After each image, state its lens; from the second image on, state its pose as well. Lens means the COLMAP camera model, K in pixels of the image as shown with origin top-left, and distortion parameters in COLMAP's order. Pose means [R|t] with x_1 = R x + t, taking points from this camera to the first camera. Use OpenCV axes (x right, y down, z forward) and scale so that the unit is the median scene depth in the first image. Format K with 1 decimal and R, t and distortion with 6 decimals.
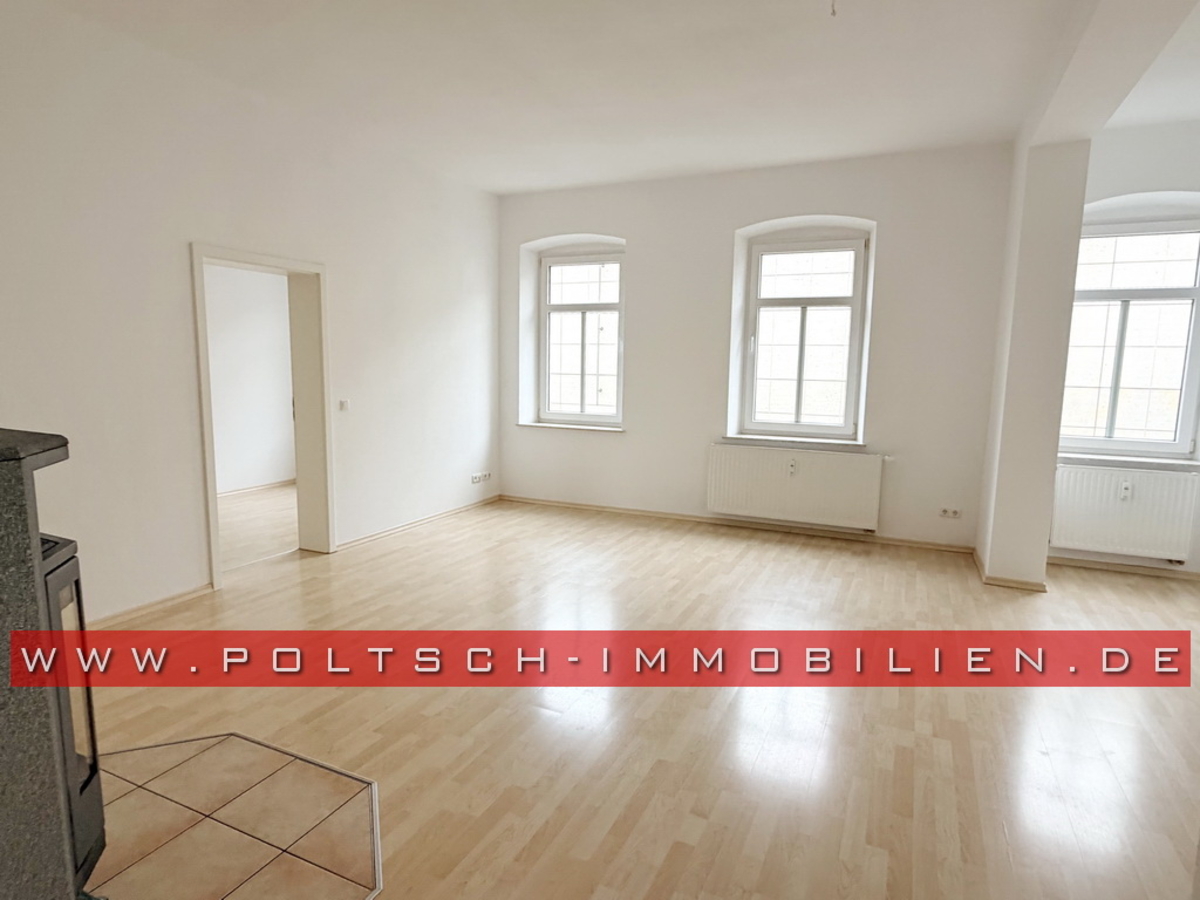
lens RADIAL K [[656.9, 0, 596.6], [0, 656.9, 446.9], [0, 0, 1]] dist [0.002849, -0.001030]
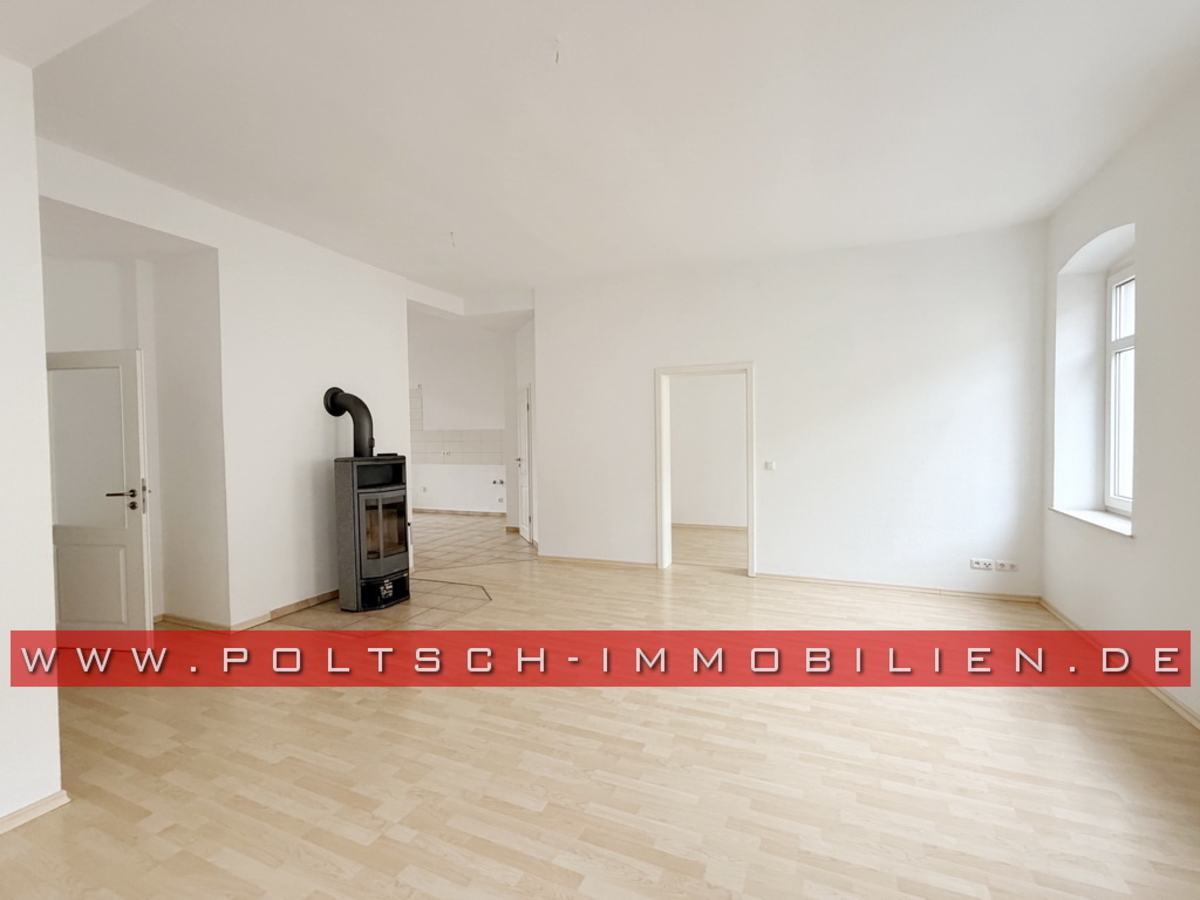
lens RADIAL K [[539.7, 0, 599.6], [0, 539.7, 452.5], [0, 0, 1]] dist [0.002274, 0.000125]
pose [[0.035157, 0.016765, -0.999241, 0.654462], [-0.111158, 0.993721, 0.012762, -0.065429], [0.993181, 0.110625, 0.036800, 0.630648]]
